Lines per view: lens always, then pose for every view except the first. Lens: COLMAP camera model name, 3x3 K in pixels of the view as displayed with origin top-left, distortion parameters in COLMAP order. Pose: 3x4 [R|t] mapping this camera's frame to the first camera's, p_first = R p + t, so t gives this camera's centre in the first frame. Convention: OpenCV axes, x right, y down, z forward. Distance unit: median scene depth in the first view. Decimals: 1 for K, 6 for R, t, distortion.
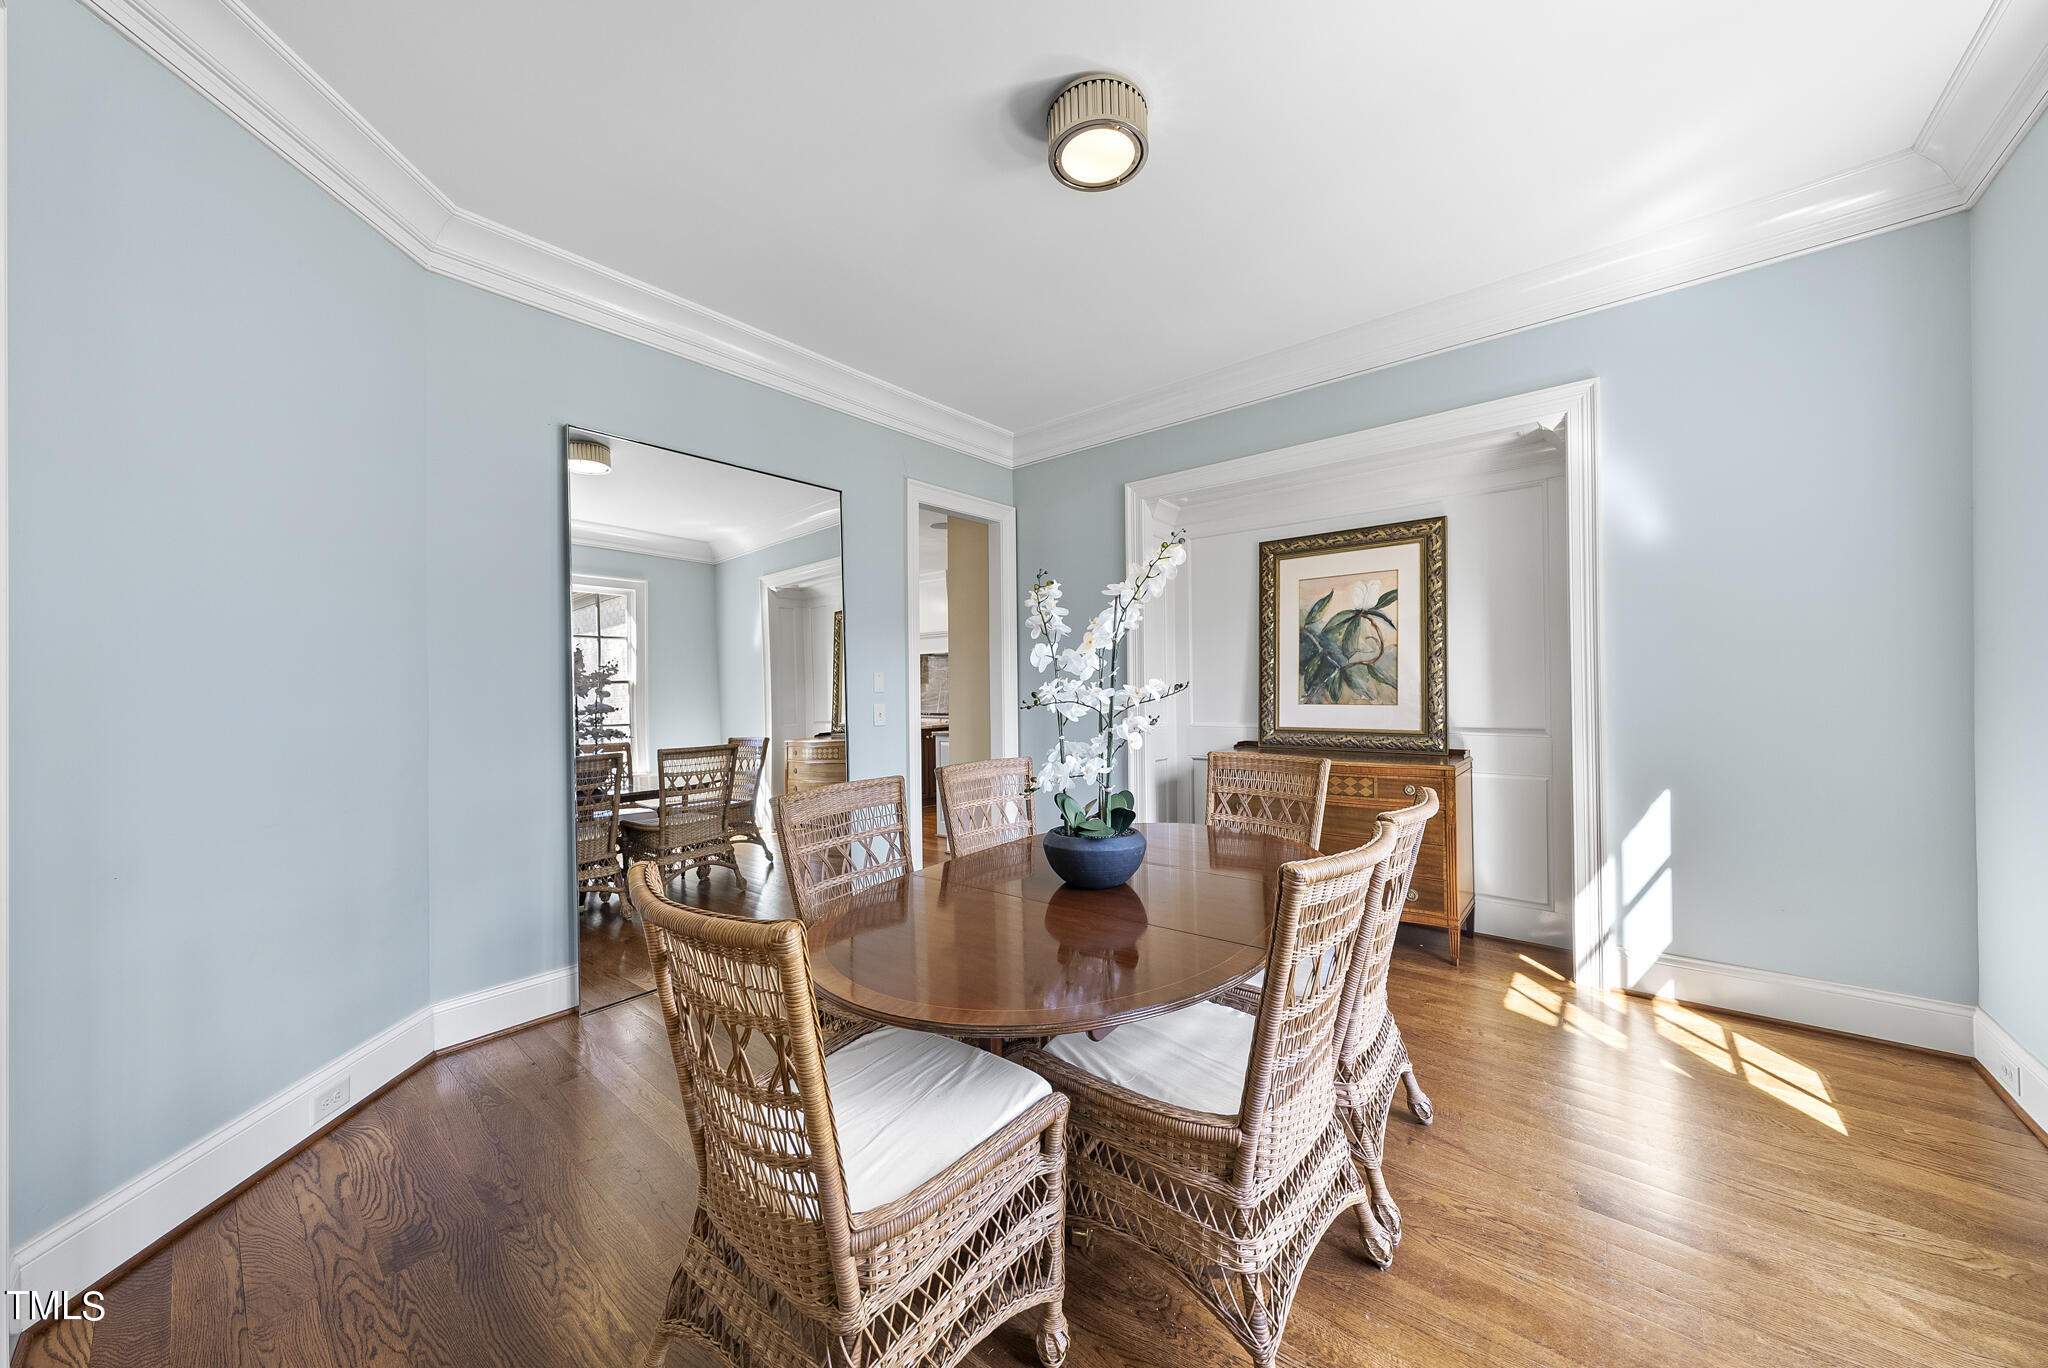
lens RADIAL K [[705.1, 0, 1013.9], [0, 705.1, 684.3], [0, 0, 1]] dist [-0.003107, 0.000850]
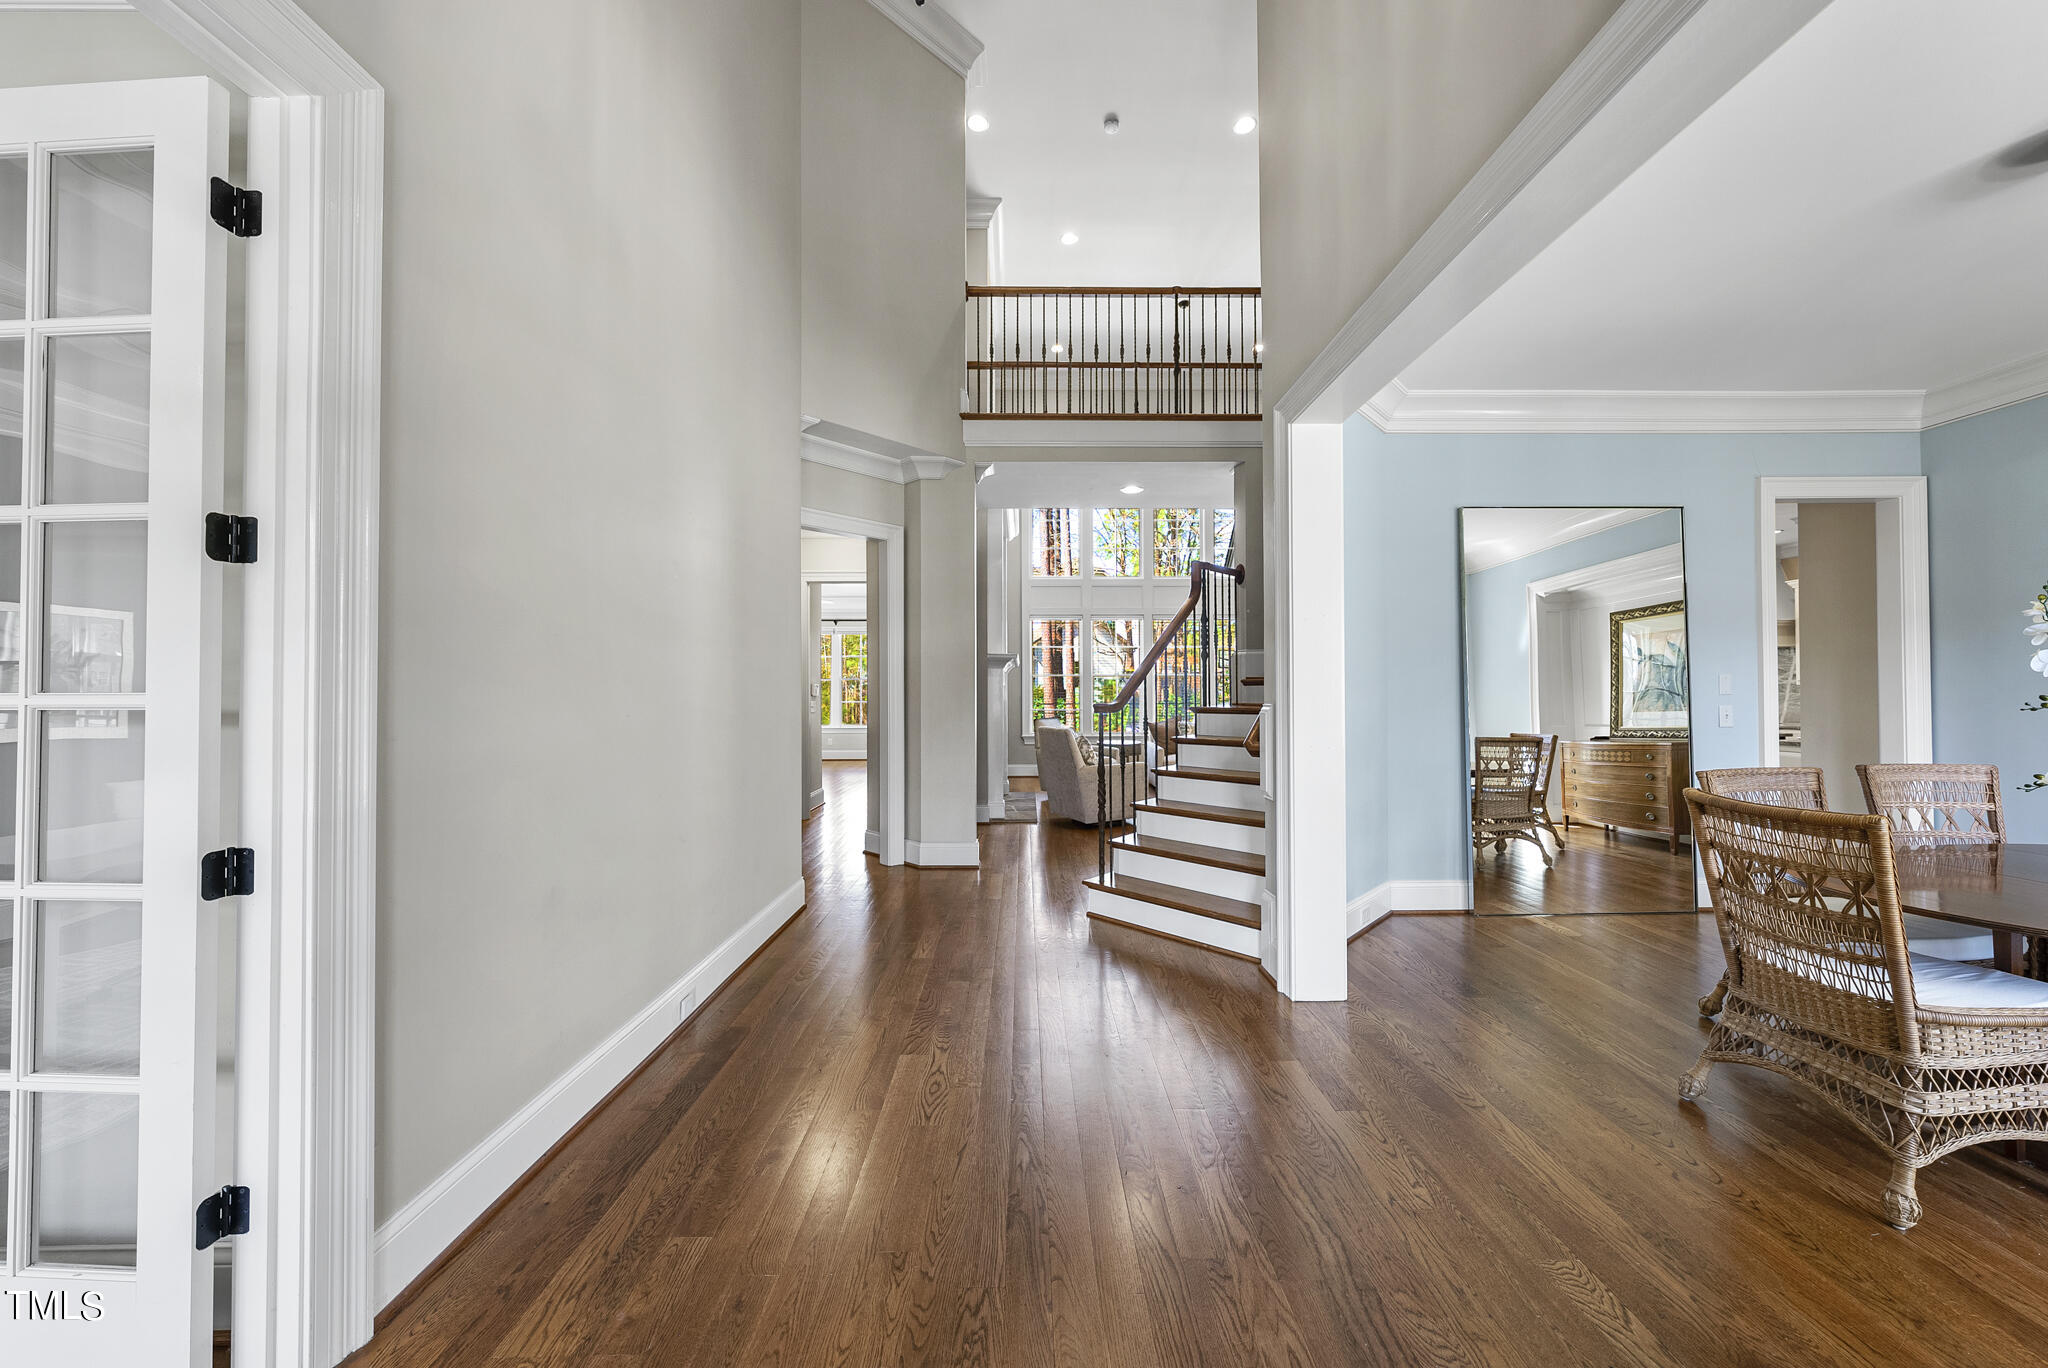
lens RADIAL K [[705.1, 0, 1042.4], [0, 705.1, 681.1], [0, 0, 1]] dist [-0.003107, 0.000850]
pose [[0.665910, 0.003427, -0.746024, -0.125682], [-0.008001, 0.999965, -0.002548, 0.002846], [0.745989, 0.007666, 0.665914, -0.581773]]
